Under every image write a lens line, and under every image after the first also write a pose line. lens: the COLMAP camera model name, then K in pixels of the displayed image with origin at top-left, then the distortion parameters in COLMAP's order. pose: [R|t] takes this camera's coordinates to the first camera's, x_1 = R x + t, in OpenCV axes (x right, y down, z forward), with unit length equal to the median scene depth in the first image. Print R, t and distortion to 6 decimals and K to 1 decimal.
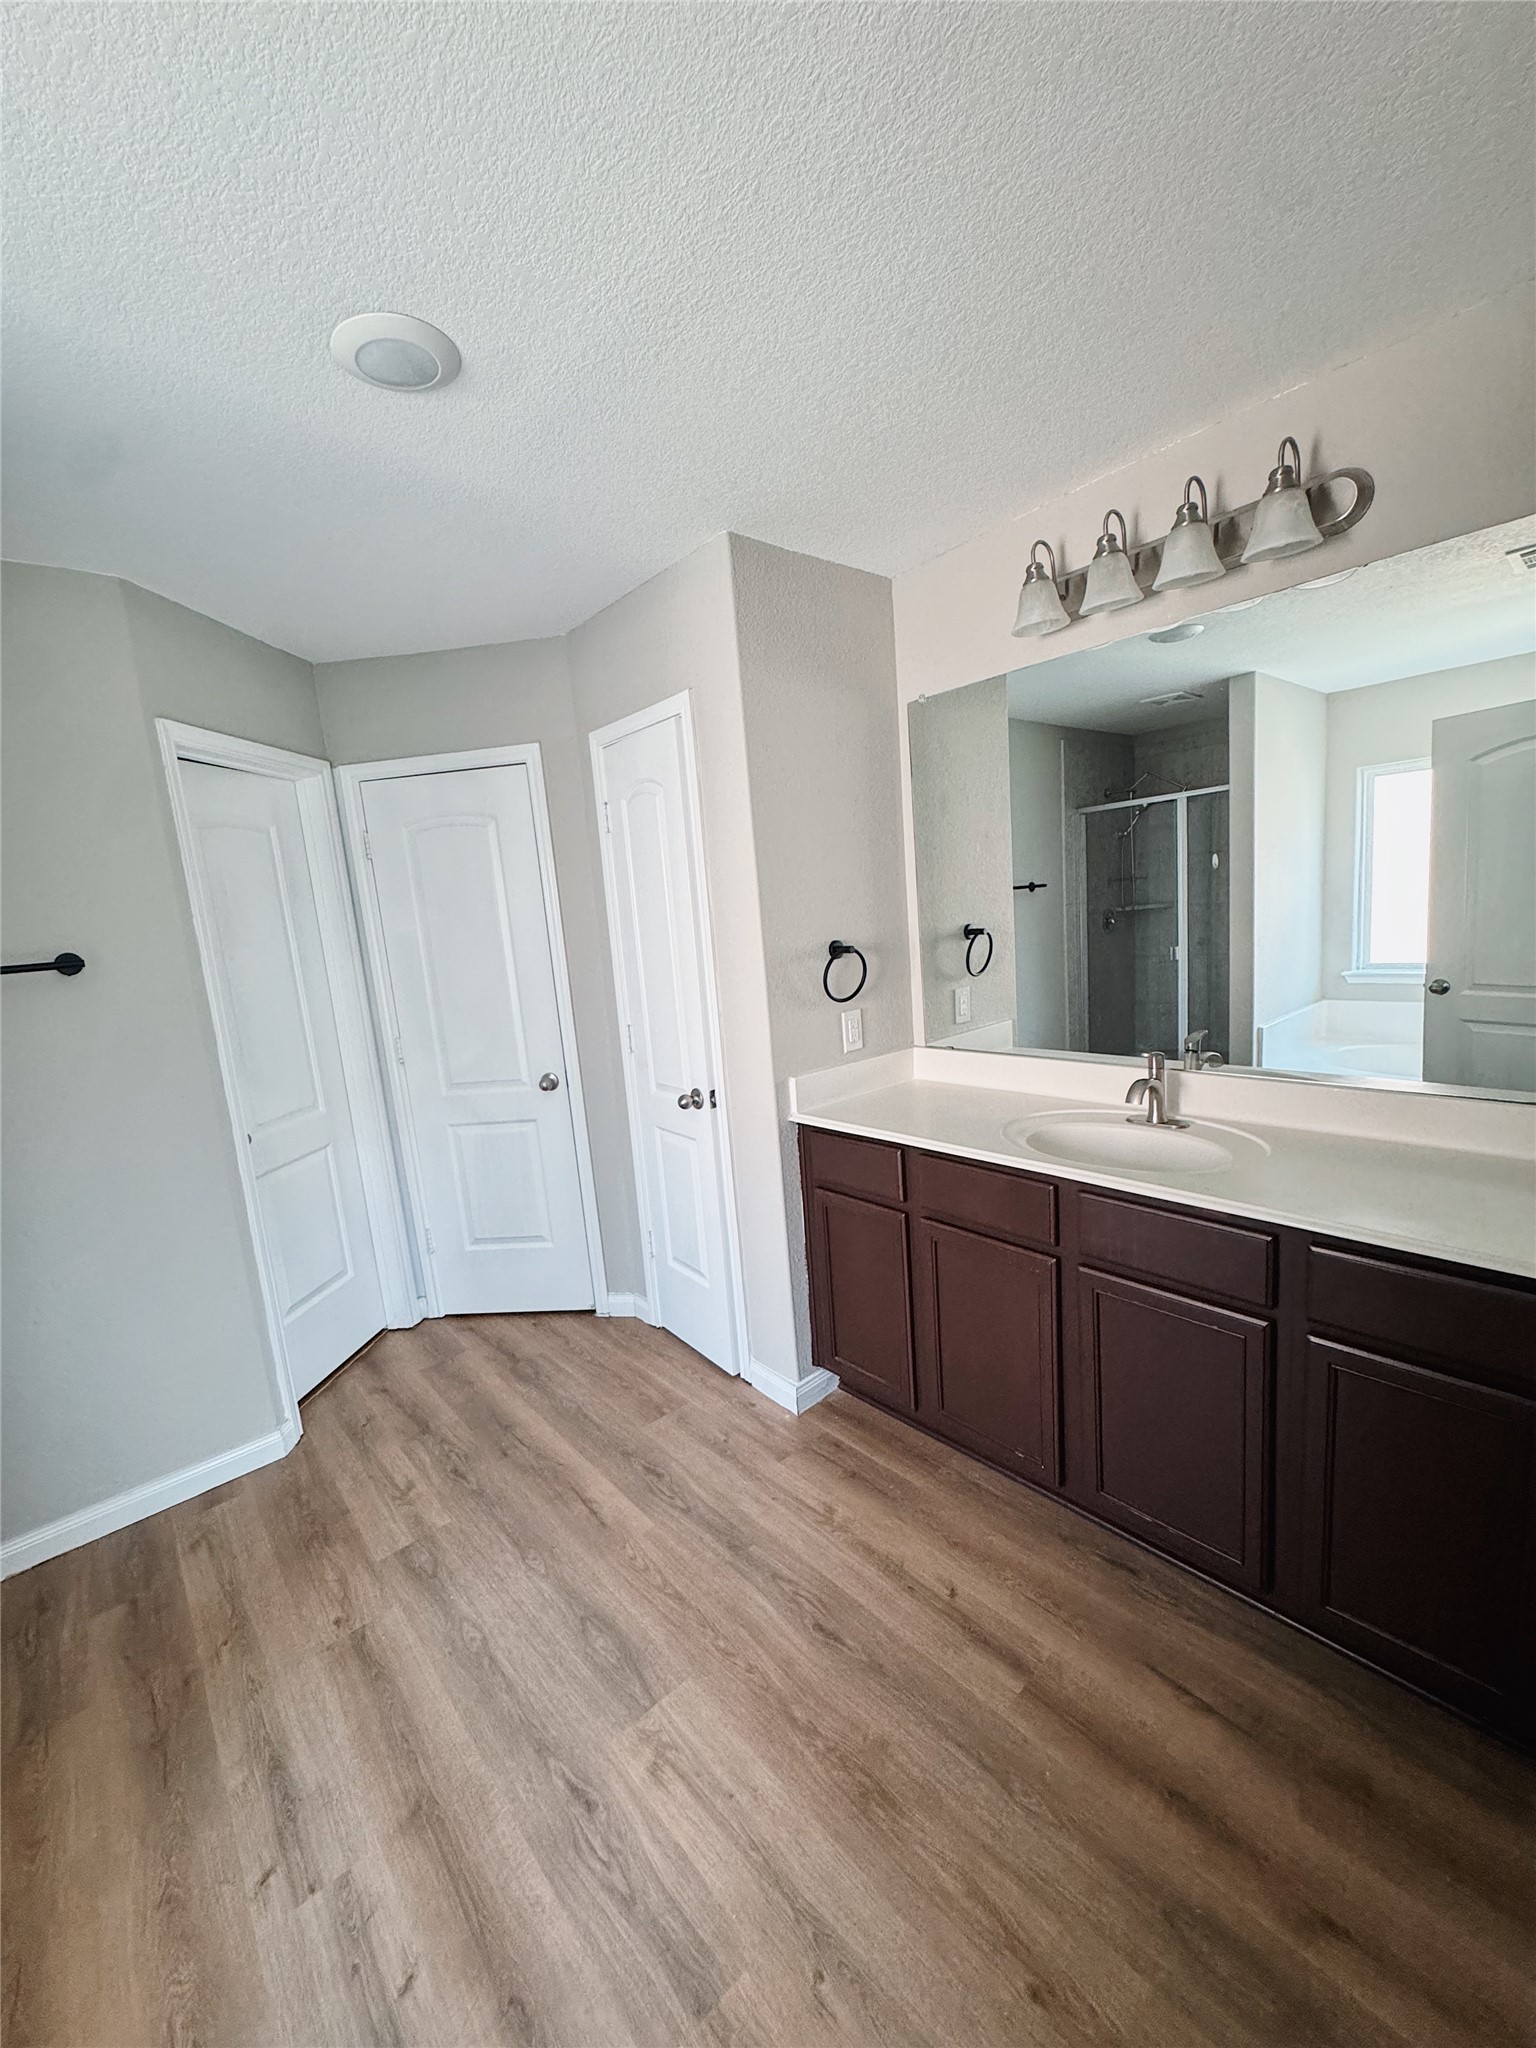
lens RADIAL K [[818.8, 0, 764.8], [0, 818.8, 1027.7], [0, 0, 1]] dist [0.000052, -0.000060]
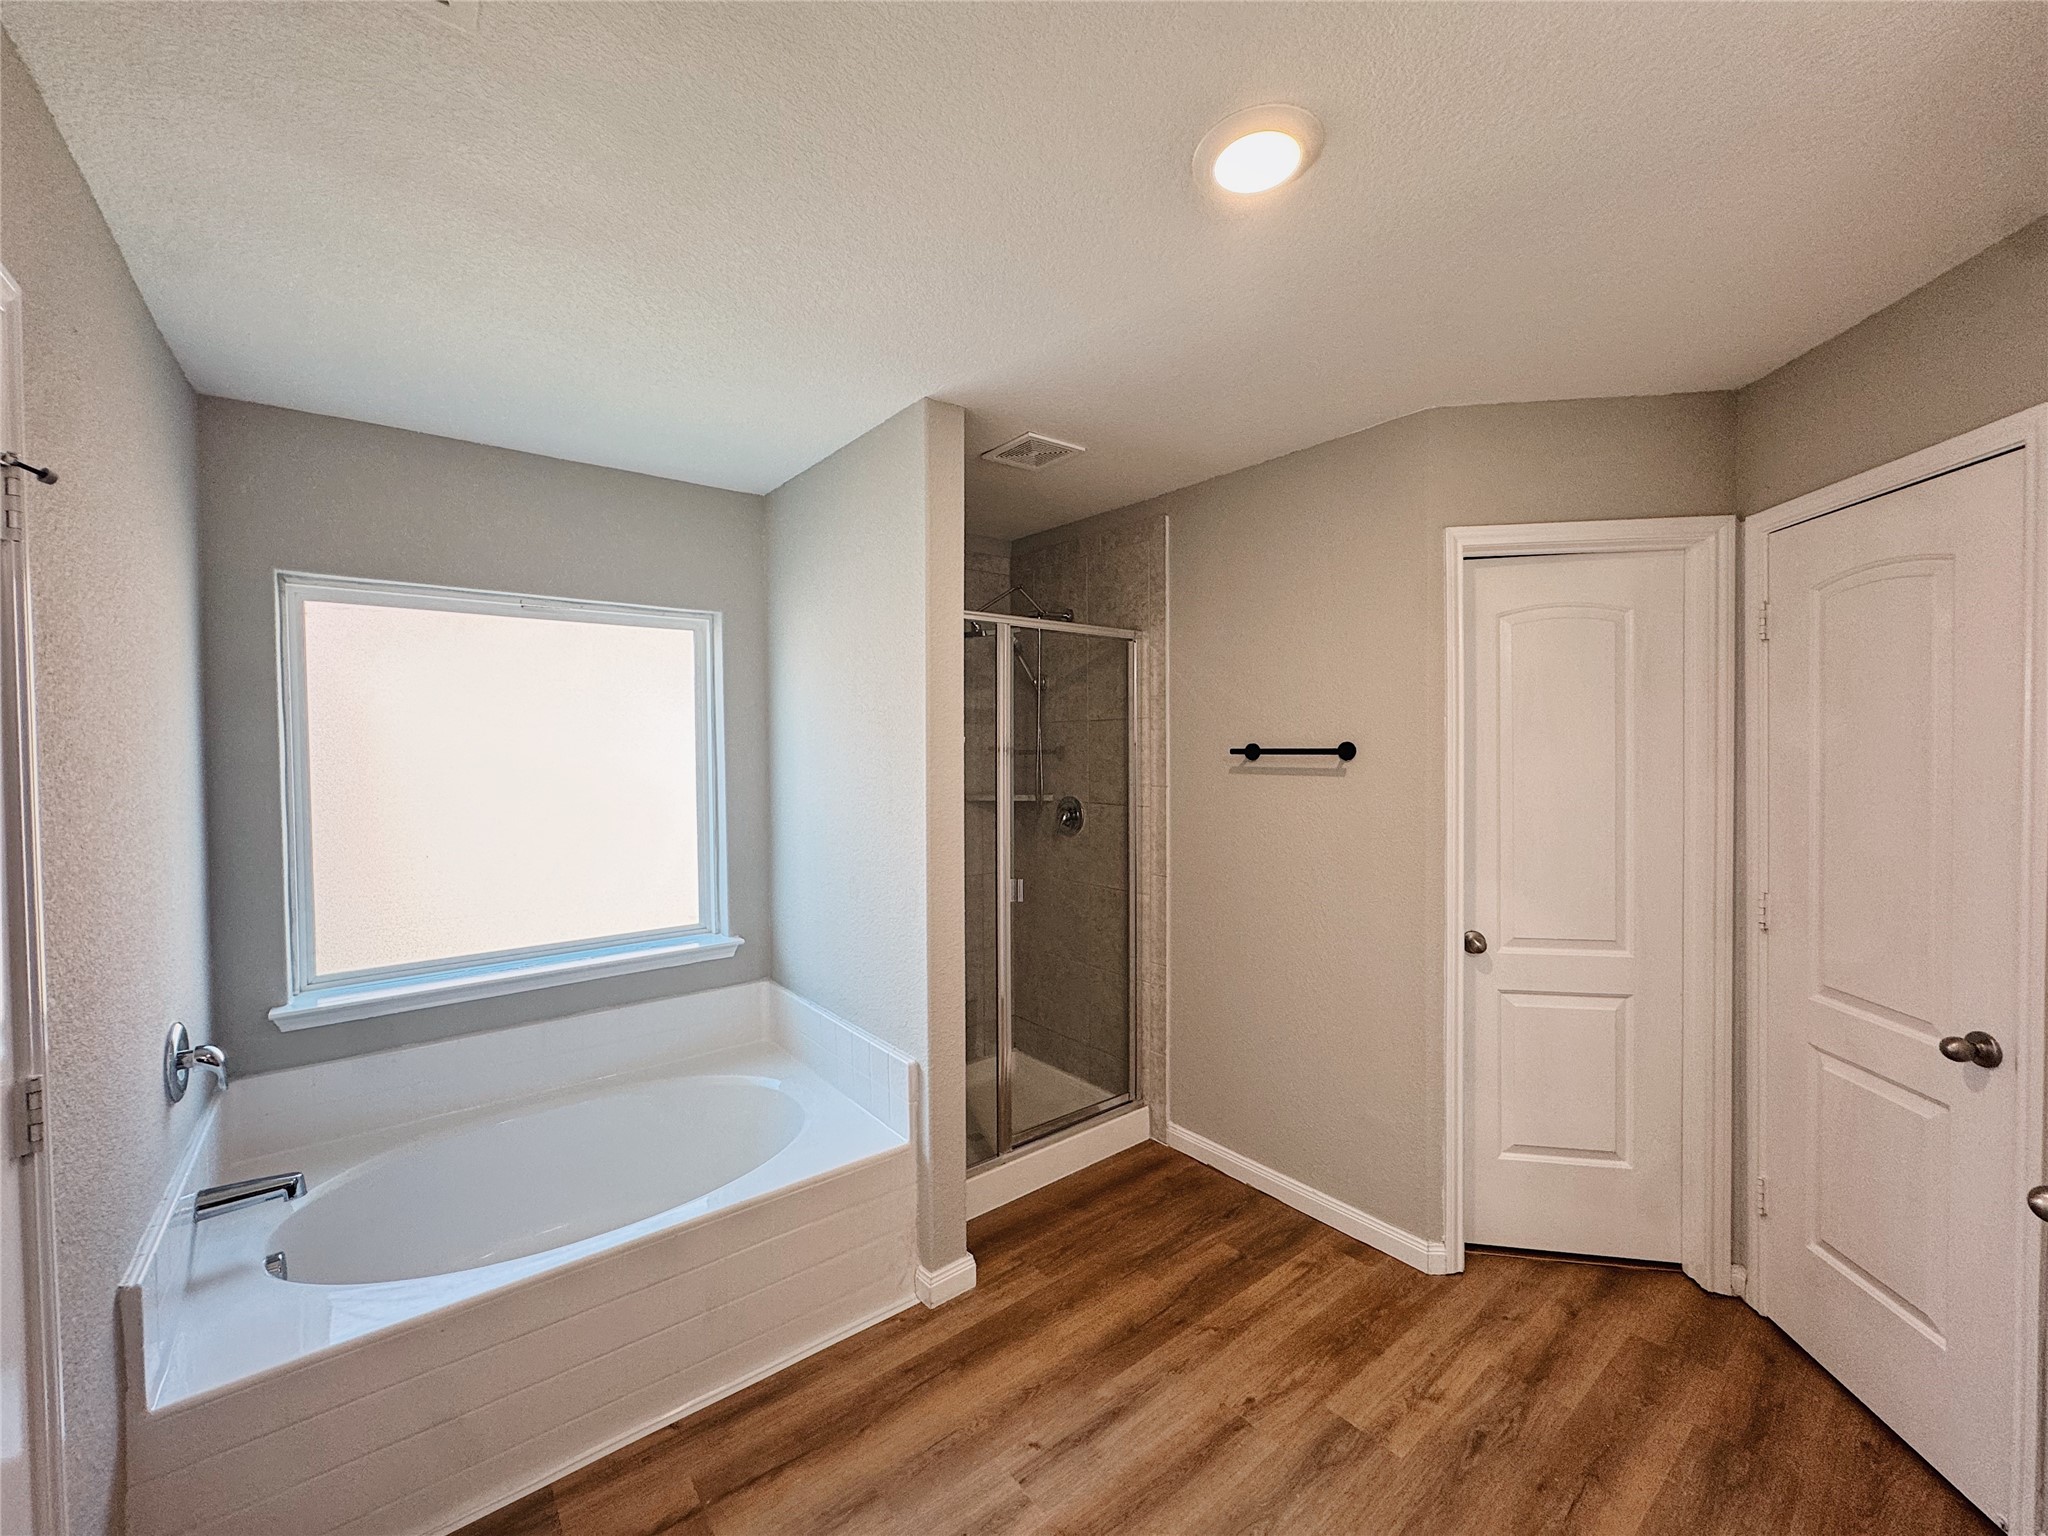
lens RADIAL K [[818.8, 0, 1021.6], [0, 818.8, 764.6], [0, 0, 1]] dist [0.000052, -0.000060]
pose [[-0.044024, 0.103980, -0.993605, 0.354216], [-0.141249, 0.983930, 0.109225, -0.110418], [0.988995, 0.145154, -0.028629, 0.514474]]
